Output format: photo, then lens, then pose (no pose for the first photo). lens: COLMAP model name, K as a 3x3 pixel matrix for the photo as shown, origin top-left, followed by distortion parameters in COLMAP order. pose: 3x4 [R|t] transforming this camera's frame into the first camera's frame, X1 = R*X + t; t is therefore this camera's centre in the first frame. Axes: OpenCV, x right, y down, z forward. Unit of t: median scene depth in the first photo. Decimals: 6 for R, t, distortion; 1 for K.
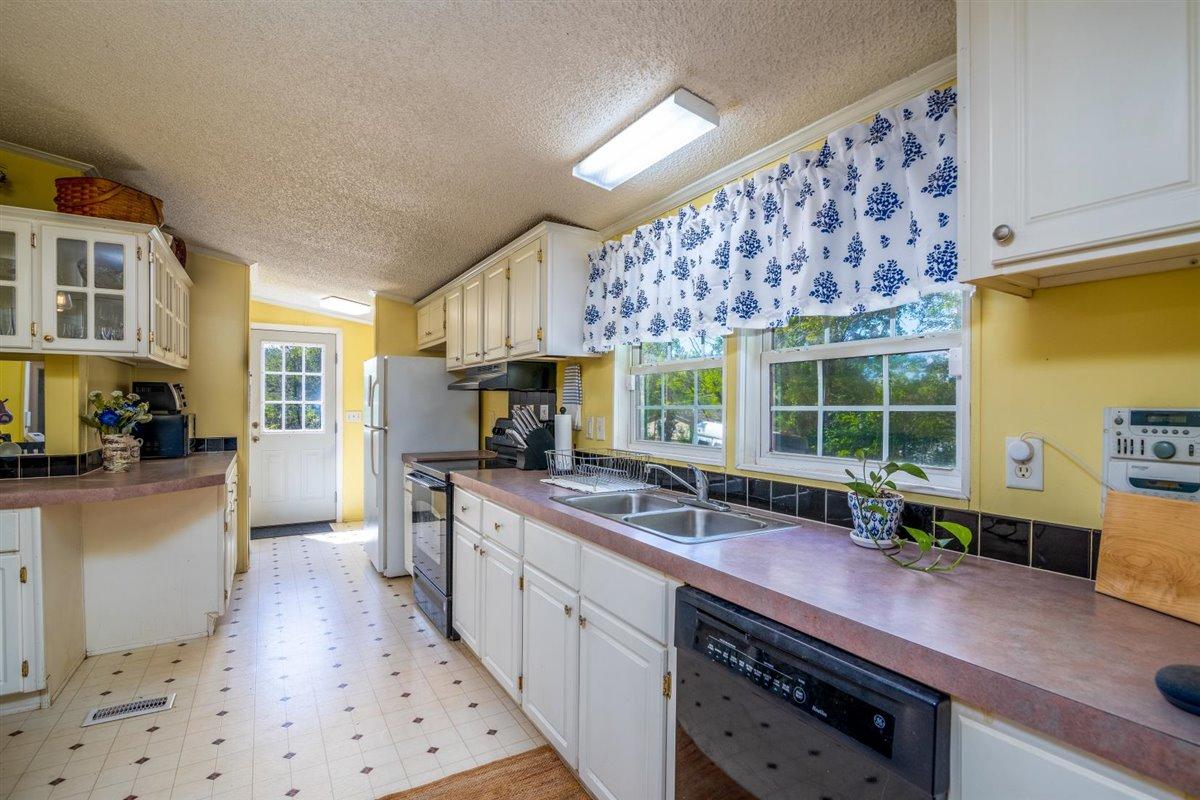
lens RADIAL K [[559.9, 0, 618.0], [0, 559.9, 408.2], [0, 0, 1]] dist [-0.012175, -0.000122]
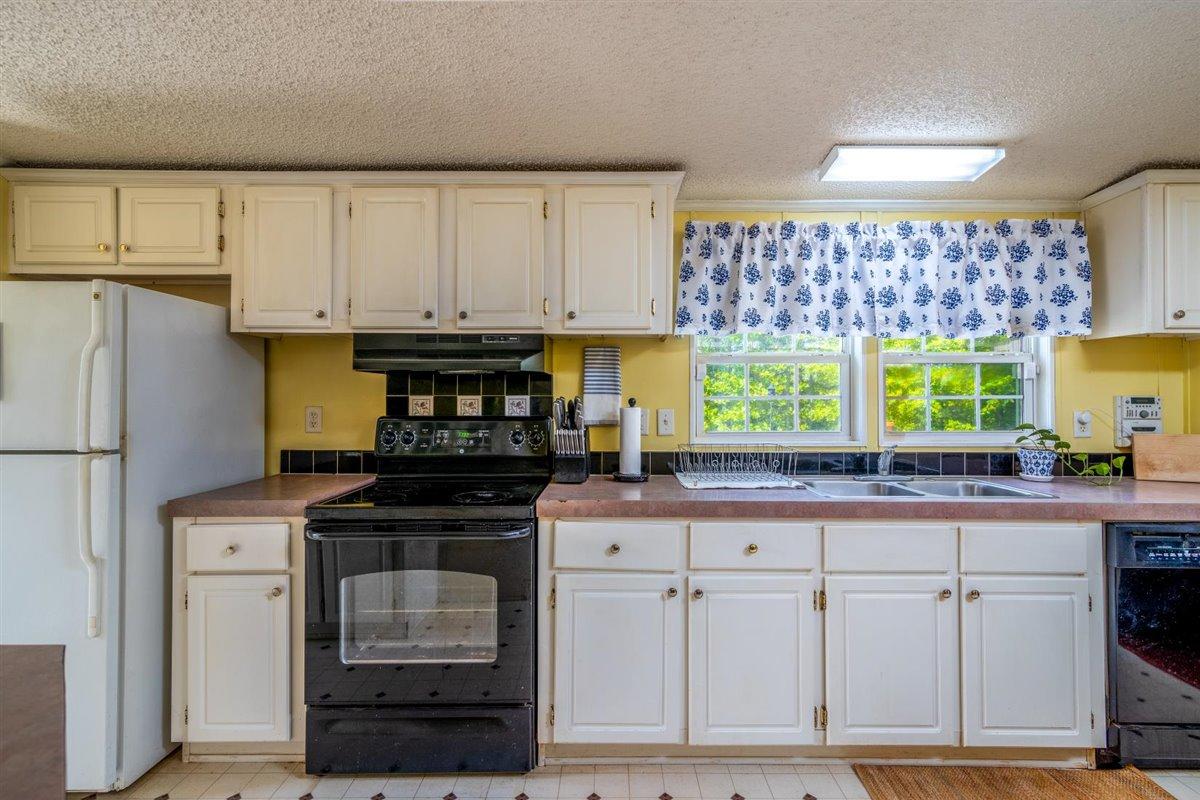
lens RADIAL K [[548.5, 0, 591.7], [0, 548.5, 391.9], [0, 0, 1]] dist [-0.000756, 0.000199]
pose [[0.541647, 0.003320, 0.840600, -1.880166], [0.006208, 0.999949, -0.007950, -0.011884], [-0.840583, 0.009525, 0.541599, 1.445633]]
